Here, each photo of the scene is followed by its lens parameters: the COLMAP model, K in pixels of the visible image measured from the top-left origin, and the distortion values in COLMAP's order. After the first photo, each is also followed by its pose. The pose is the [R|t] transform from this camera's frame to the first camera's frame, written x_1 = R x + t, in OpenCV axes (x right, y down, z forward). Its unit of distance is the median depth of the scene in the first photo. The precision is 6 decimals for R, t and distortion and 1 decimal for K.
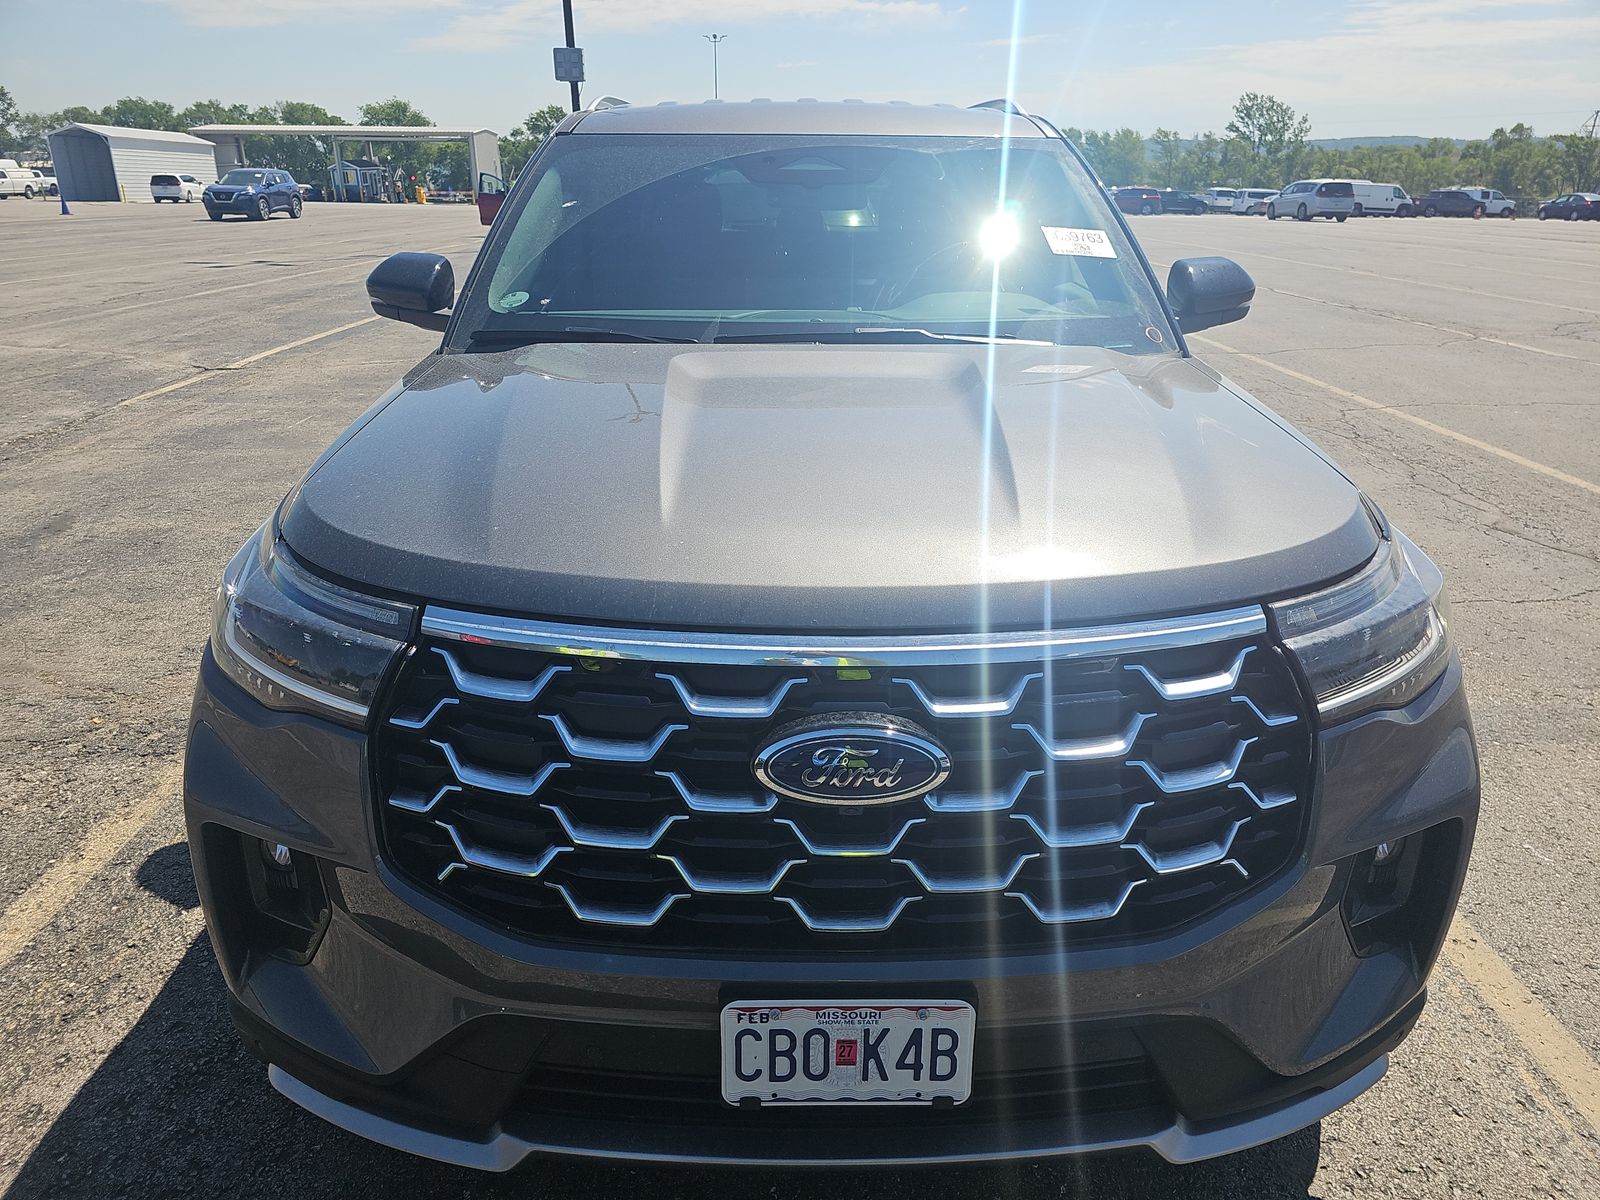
lens RADIAL K [[1077.6, 0, 800.0], [0, 1077.6, 600.0], [0, 0, 1]] dist [0.057288, -0.057685]
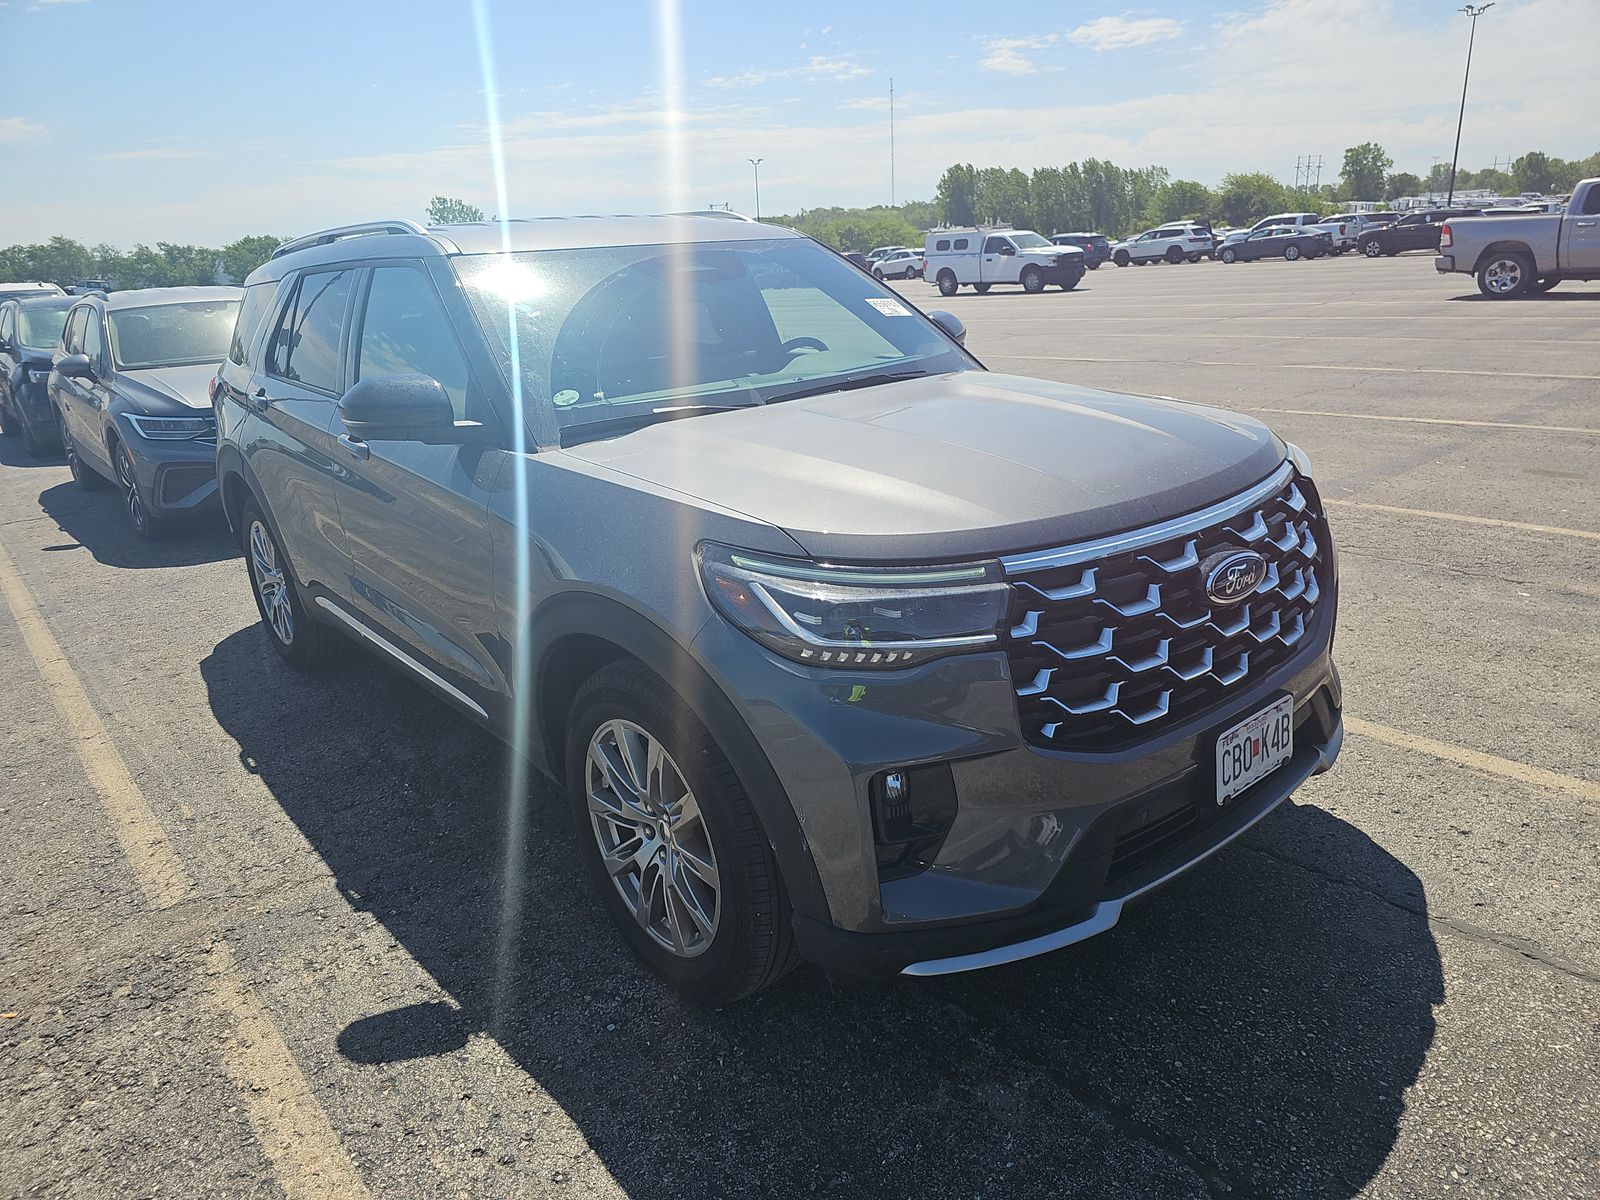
lens RADIAL K [[1077.6, 0, 800.0], [0, 1077.6, 600.0], [0, 0, 1]] dist [0.057288, -0.057685]
pose [[0.771682, -0.252875, 0.583576, -1.407289], [0.299415, 0.953963, 0.017445, -0.044558], [-0.561122, 0.161269, 0.811871, -0.015211]]
